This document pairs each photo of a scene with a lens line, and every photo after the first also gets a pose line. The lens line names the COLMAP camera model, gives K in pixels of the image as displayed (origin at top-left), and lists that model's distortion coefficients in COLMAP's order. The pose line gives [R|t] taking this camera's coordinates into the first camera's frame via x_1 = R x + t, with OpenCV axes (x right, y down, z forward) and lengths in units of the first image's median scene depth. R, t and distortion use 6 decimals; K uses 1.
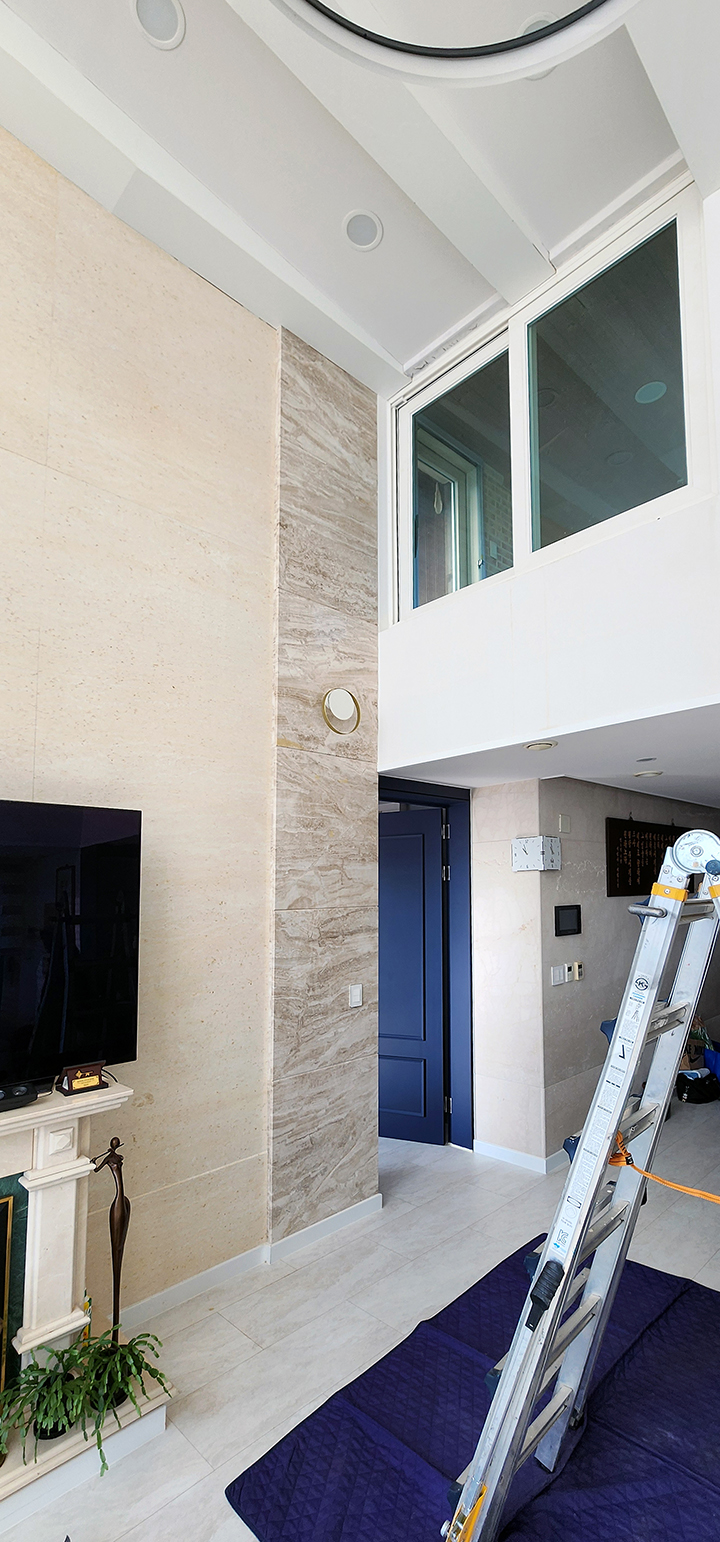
lens RADIAL K [[639.5, 0, 485.3], [0, 639.5, 834.0], [0, 0, 1]] dist [-0.003011, 0.000052]
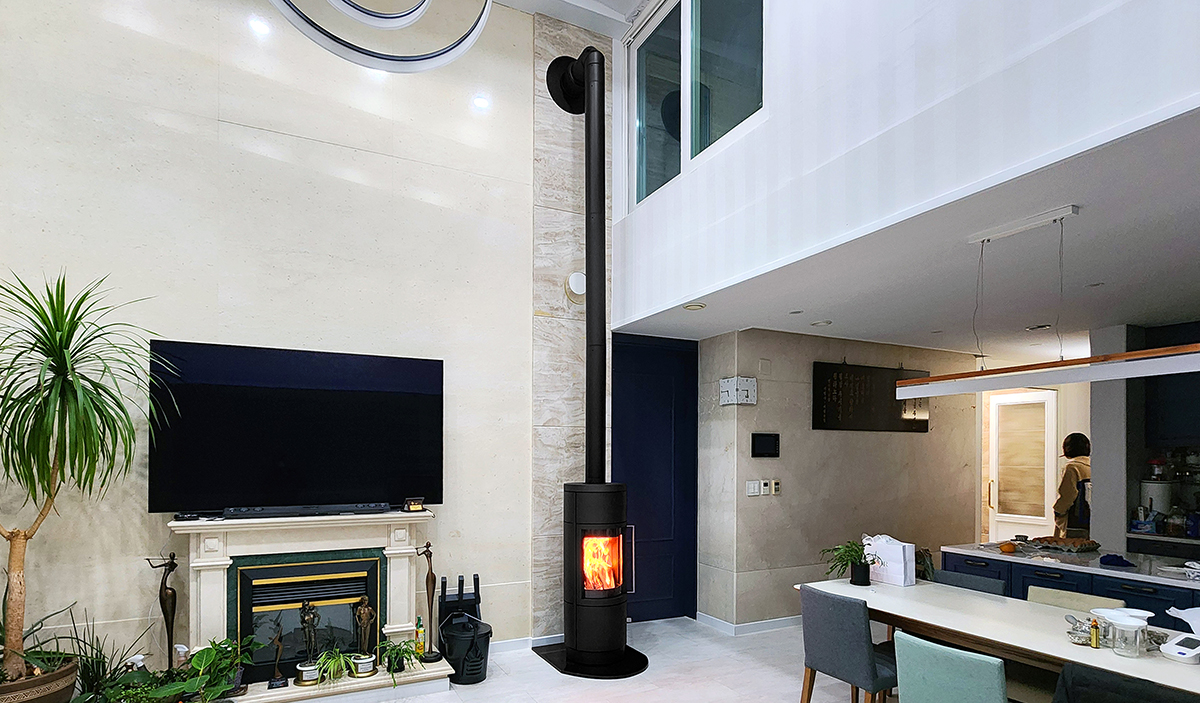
lens RADIAL K [[622.0, 0, 602.7], [0, 622.0, 446.4], [0, 0, 1]] dist [-0.001993, -0.000499]
pose [[0.924490, 0.017332, -0.380812, 0.360254], [0.011555, 0.997233, 0.073438, 0.058189], [0.381031, -0.072293, 0.921732, -0.278175]]
